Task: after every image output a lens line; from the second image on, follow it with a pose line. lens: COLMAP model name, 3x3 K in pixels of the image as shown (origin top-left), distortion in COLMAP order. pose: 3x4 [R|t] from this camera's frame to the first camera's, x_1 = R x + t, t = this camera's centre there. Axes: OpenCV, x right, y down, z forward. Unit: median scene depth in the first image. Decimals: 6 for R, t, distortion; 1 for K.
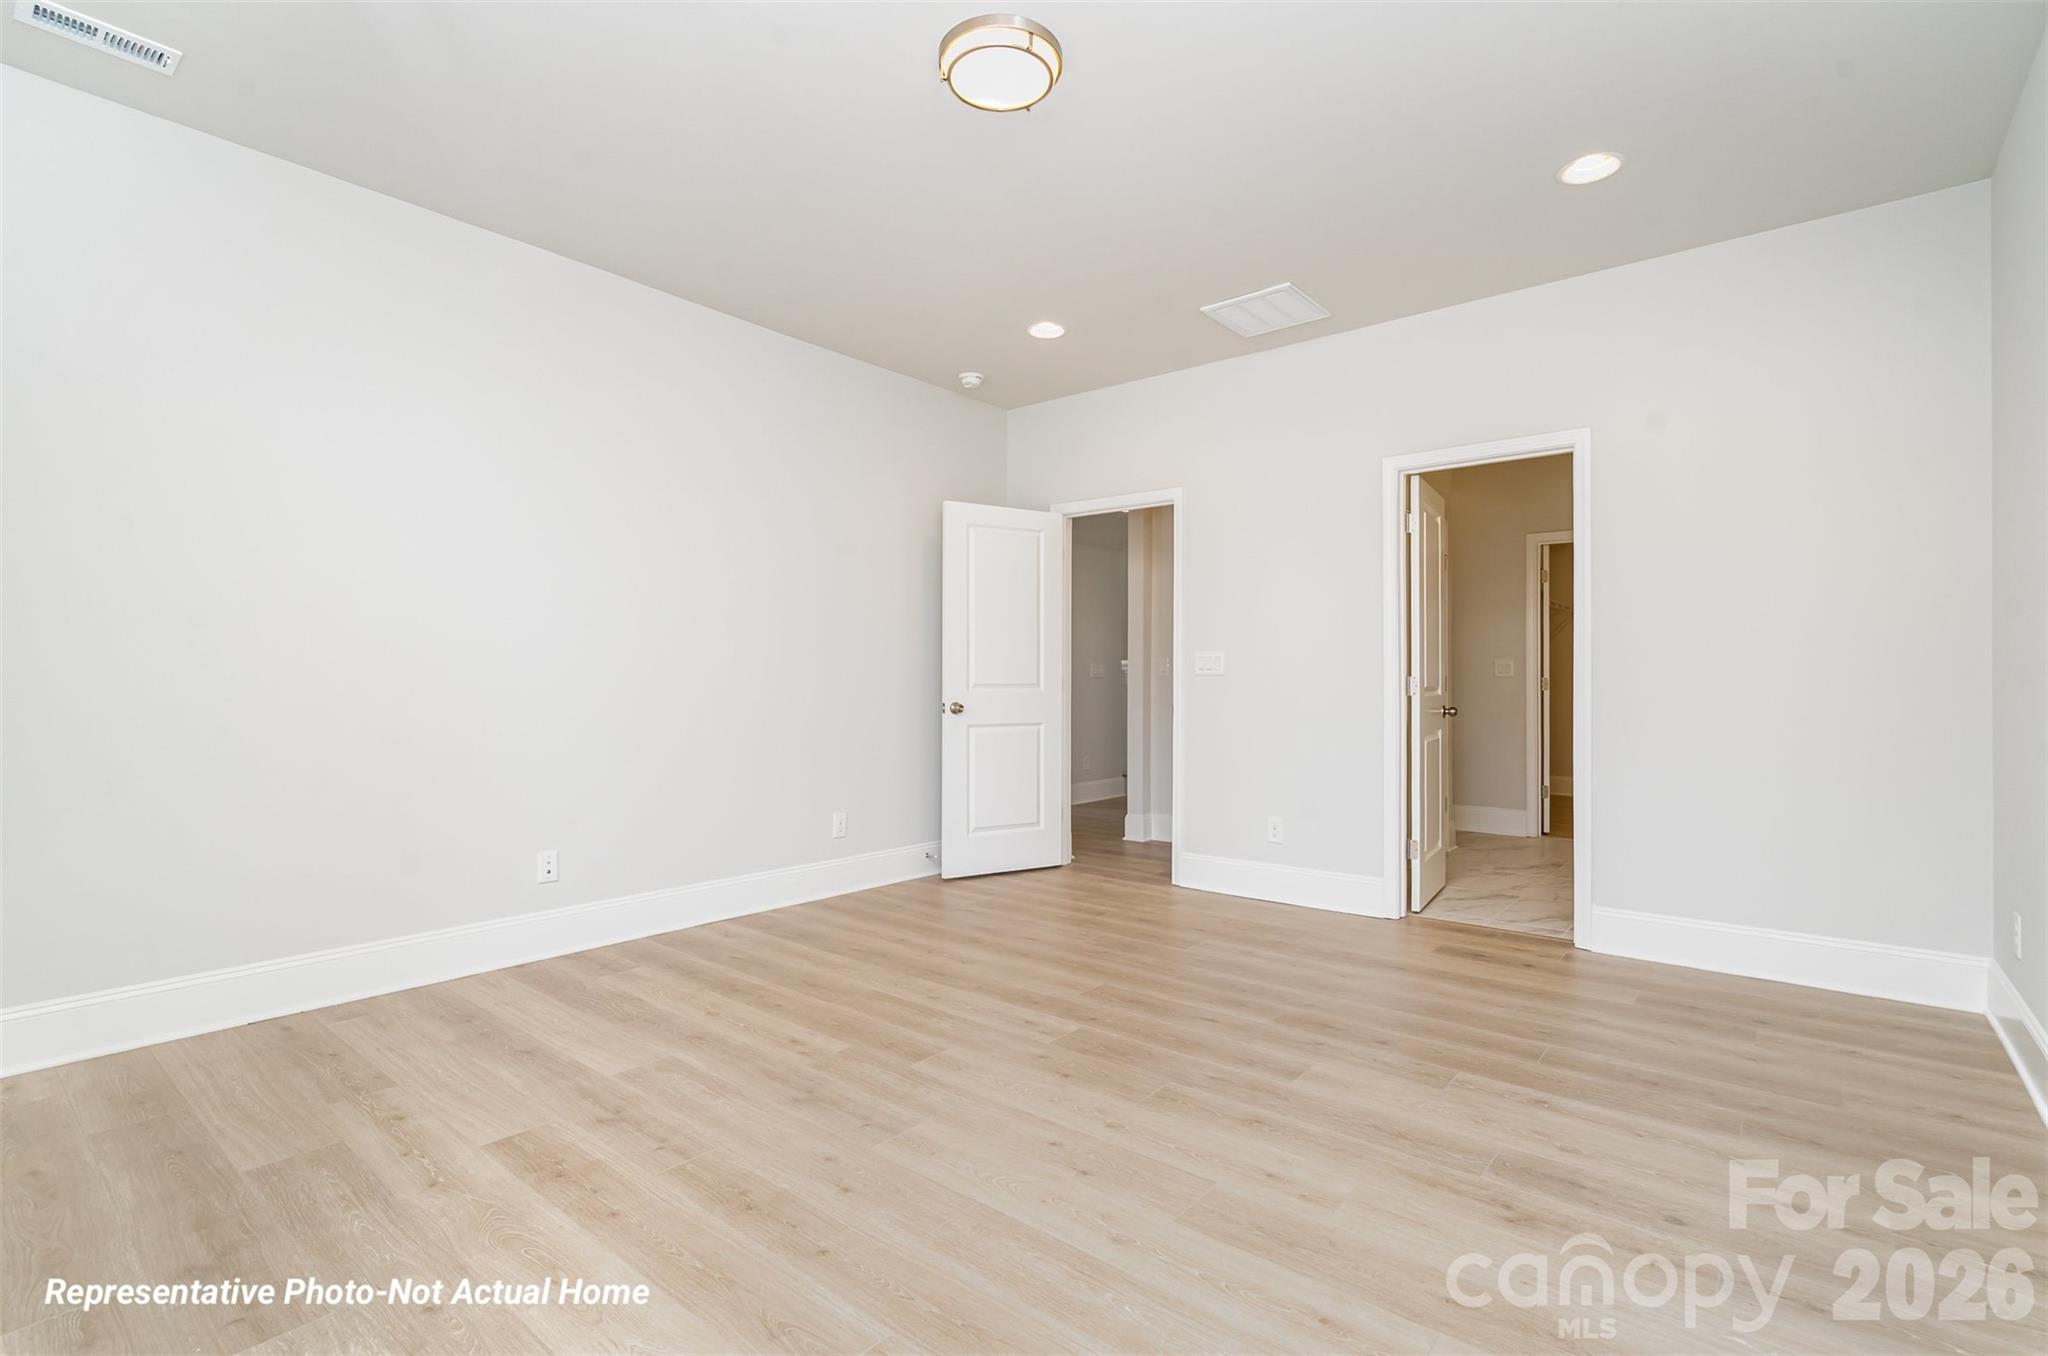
lens RADIAL K [[940.8, 0, 1024.0], [0, 940.8, 680.7], [0, 0, 1]] dist [0.001446, 0.001006]
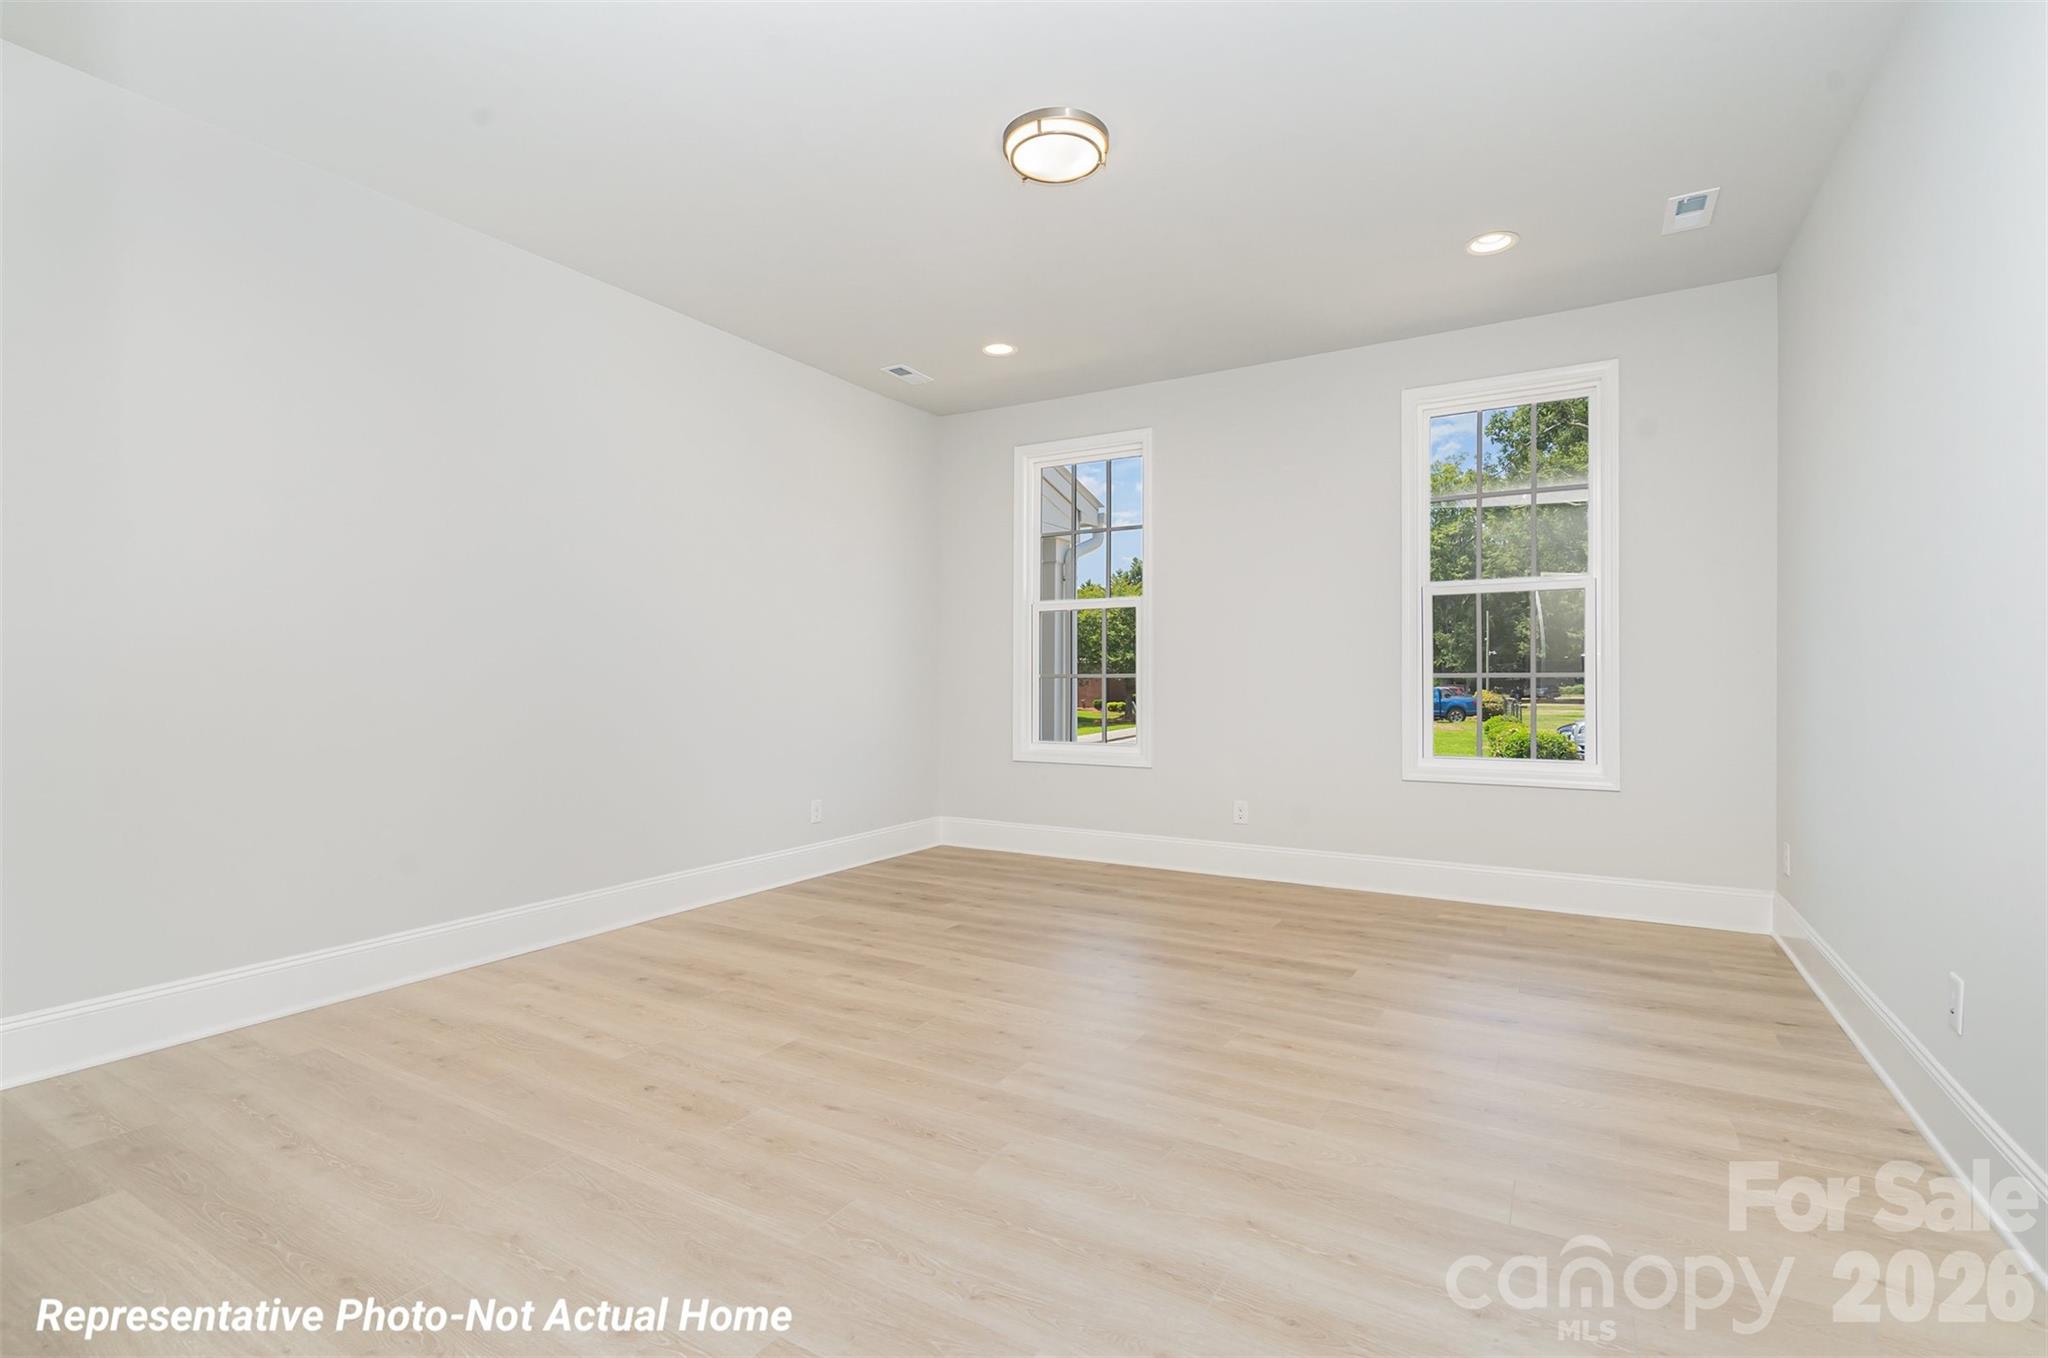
lens RADIAL K [[940.8, 0, 1023.9], [0, 940.8, 679.3], [0, 0, 1]] dist [0.001446, 0.001006]
pose [[-0.986609, -0.001145, -0.163096, 0.185426], [-0.000028, 0.999977, -0.006849, 0.013361], [0.163100, -0.006752, -0.986586, 1.961285]]
